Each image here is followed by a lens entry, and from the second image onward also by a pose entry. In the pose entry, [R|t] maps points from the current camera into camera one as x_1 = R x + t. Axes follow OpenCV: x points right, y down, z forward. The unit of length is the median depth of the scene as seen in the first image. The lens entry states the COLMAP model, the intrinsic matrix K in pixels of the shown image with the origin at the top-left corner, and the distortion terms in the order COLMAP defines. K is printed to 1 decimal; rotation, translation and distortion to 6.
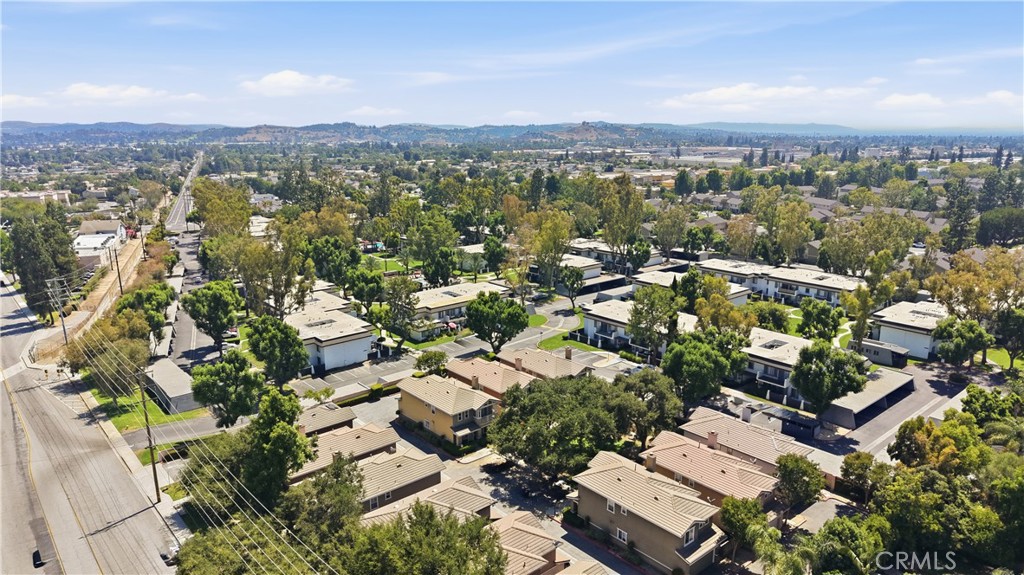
lens RADIAL K [[677.1, 0, 508.1], [0, 677.1, 291.6], [0, 0, 1]] dist [0.034524, -0.039633]
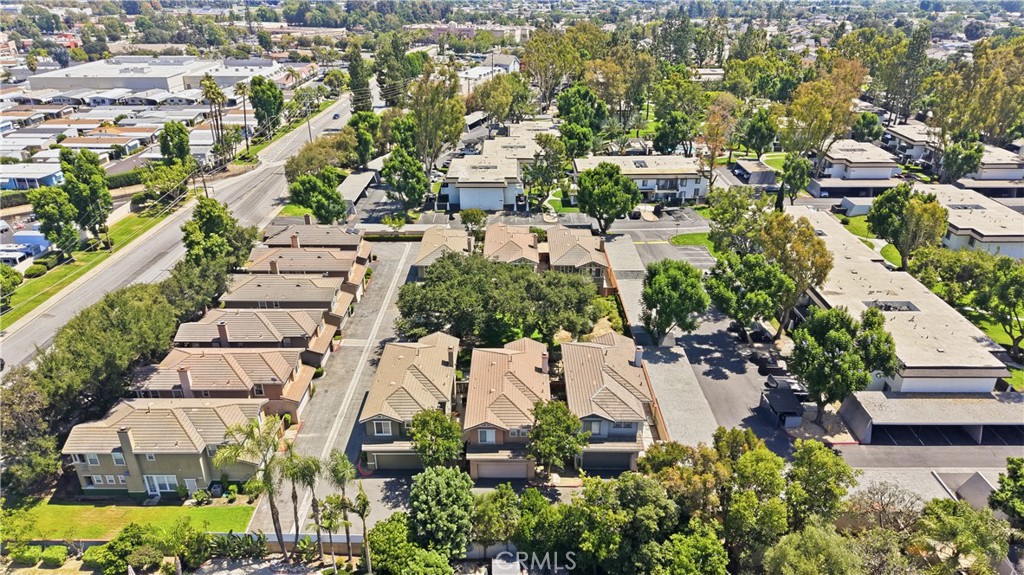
lens RADIAL K [[677.1, 0, 508.1], [0, 677.1, 291.6], [0, 0, 1]] dist [0.034524, -0.039633]
pose [[0.751396, 0.284646, -0.595299, 0.496025], [-0.159246, 0.953730, 0.255029, -0.050440], [0.640347, -0.096829, 0.761958, 0.221688]]
